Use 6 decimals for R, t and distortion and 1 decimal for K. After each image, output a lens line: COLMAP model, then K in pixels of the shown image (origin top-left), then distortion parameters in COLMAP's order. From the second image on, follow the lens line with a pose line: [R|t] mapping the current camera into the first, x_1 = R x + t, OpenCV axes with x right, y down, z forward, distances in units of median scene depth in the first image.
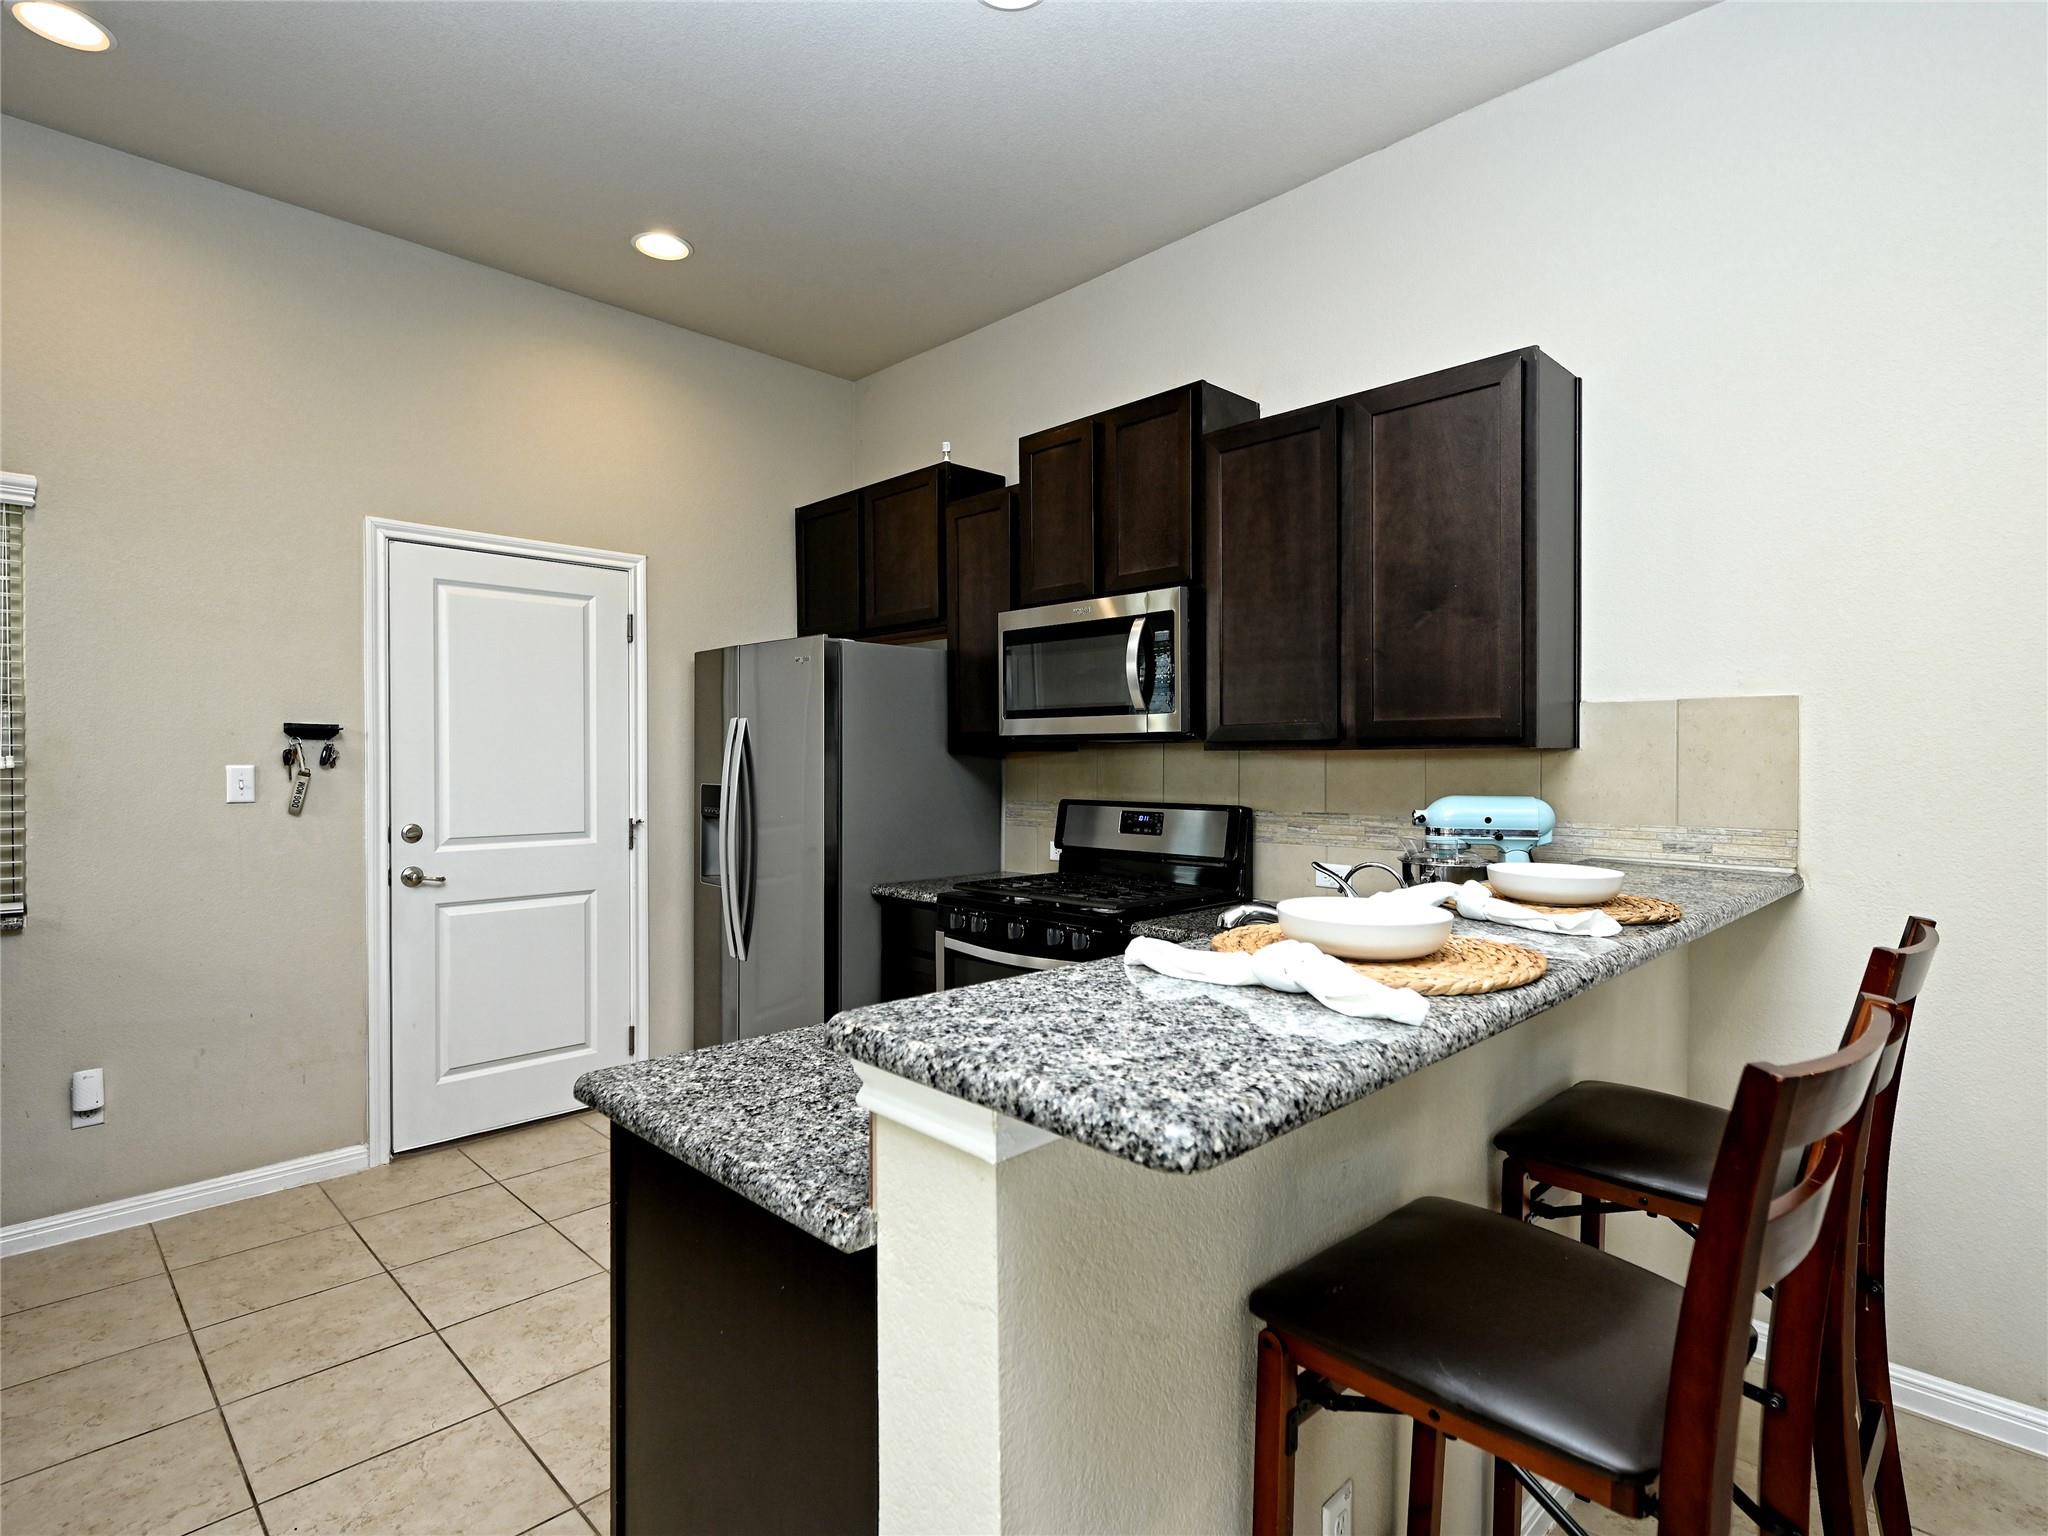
lens RADIAL K [[1027.4, 0, 1021.4], [0, 1027.4, 769.6], [0, 0, 1]] dist [0.002304, -0.002267]
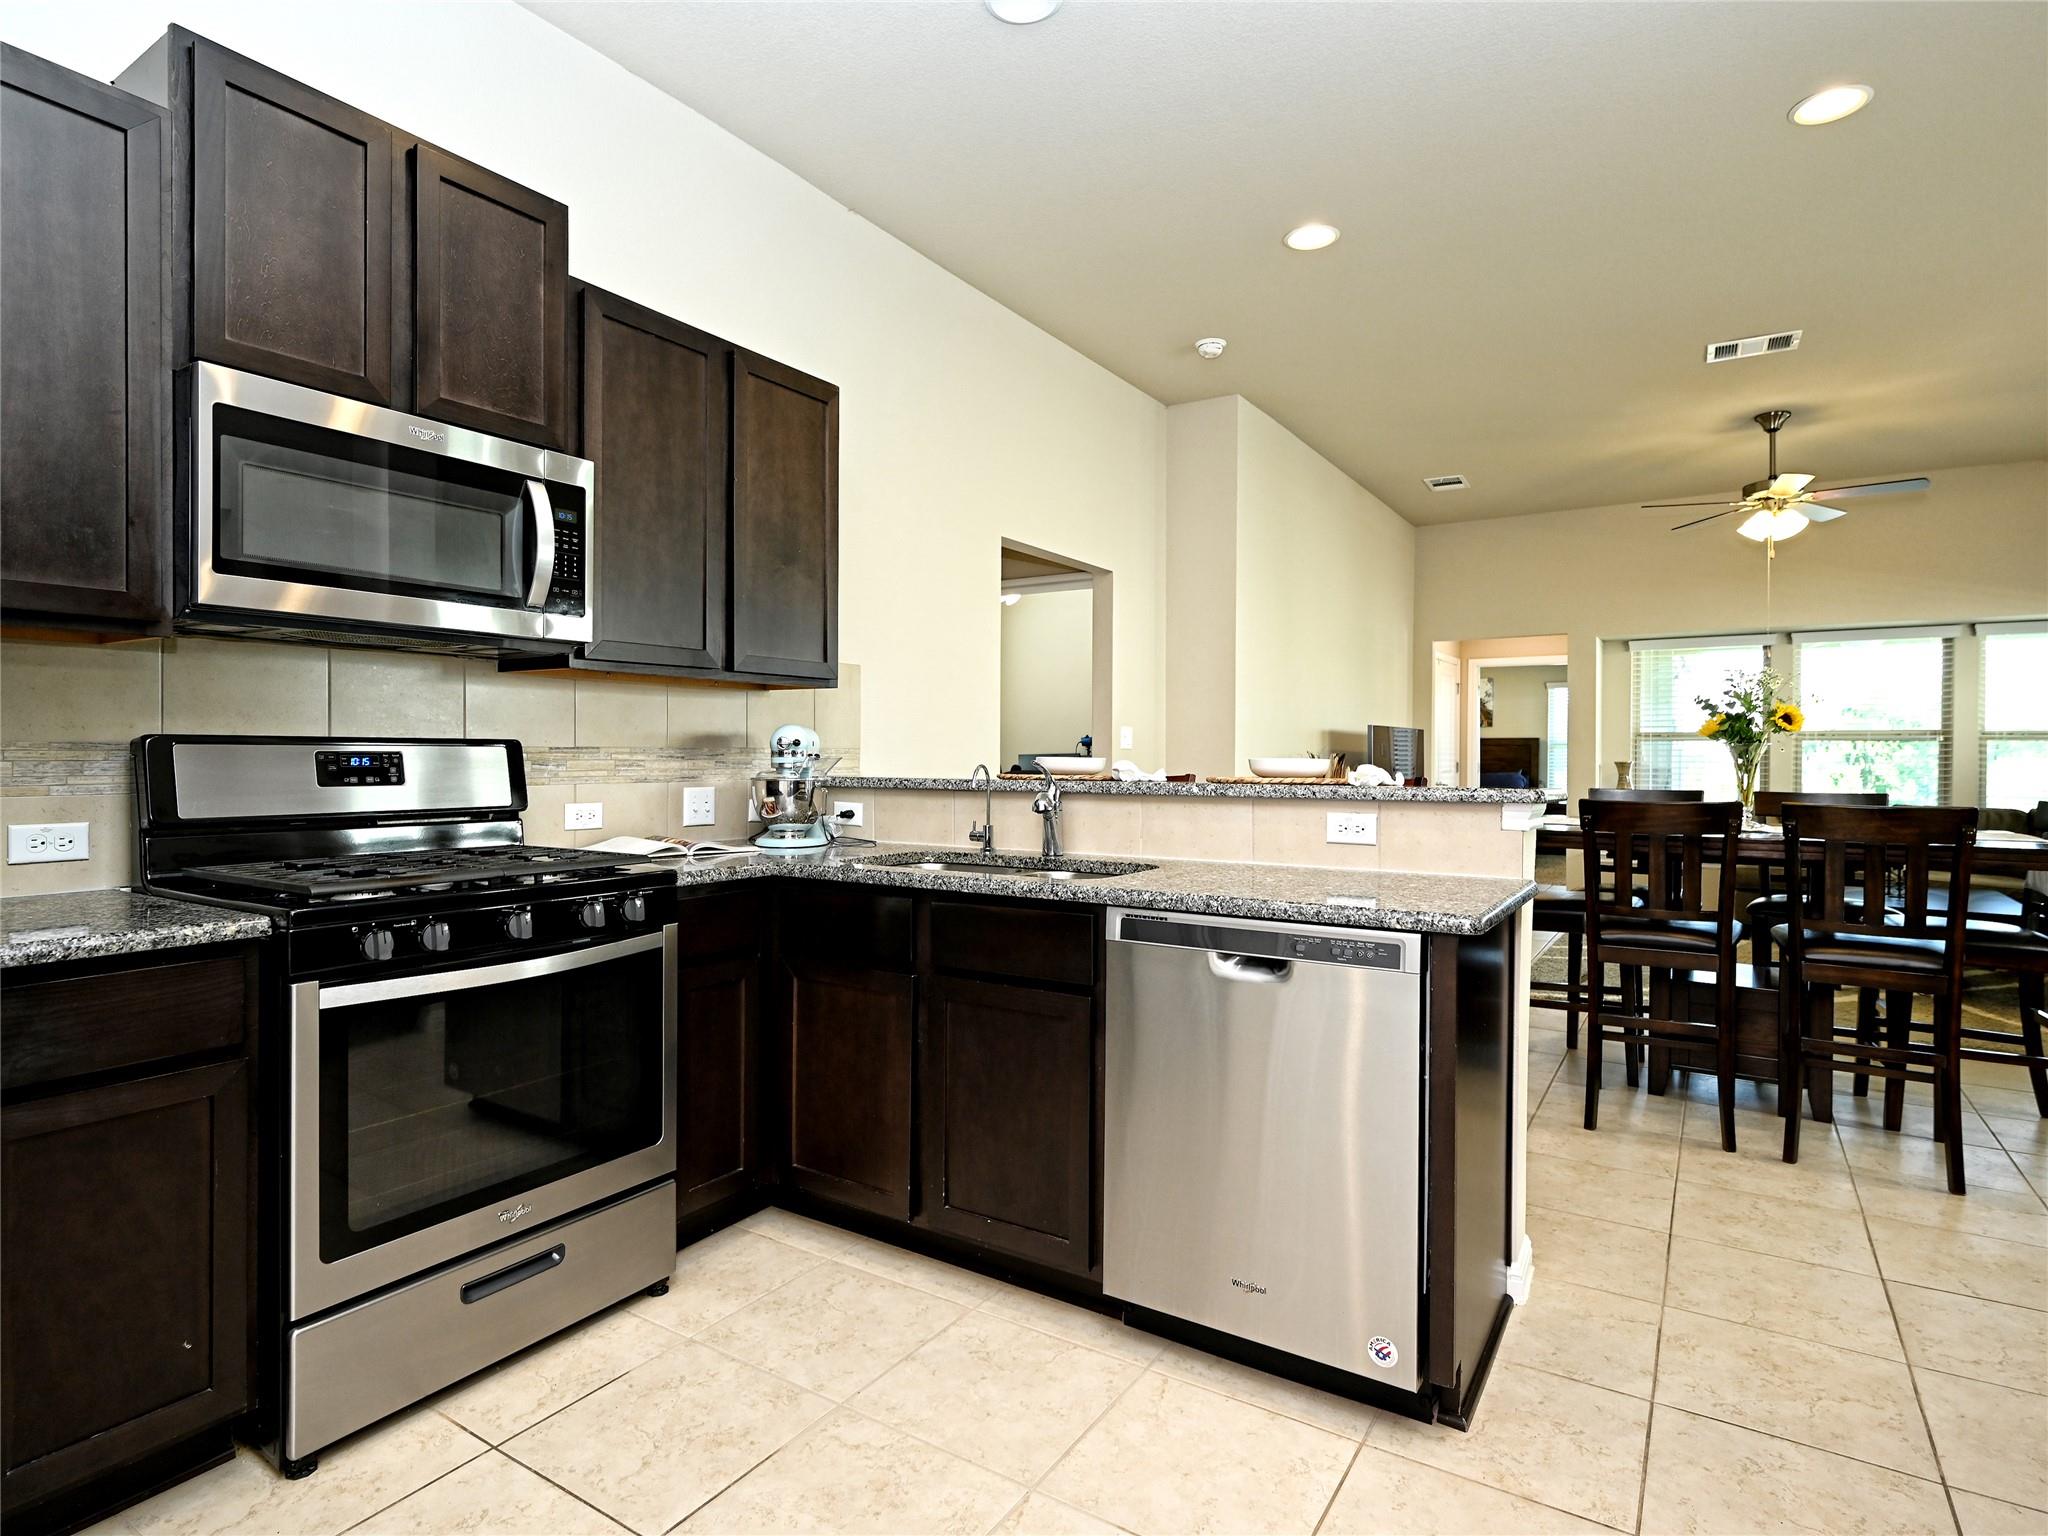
lens RADIAL K [[1027.4, 0, 1023.6], [0, 1027.4, 757.0], [0, 0, 1]] dist [0.002304, -0.002267]
pose [[-0.177349, -0.007500, 0.984119, -0.683094], [0.009894, 0.999907, 0.009403, 0.047864], [-0.984098, 0.011404, -0.177258, 0.789884]]
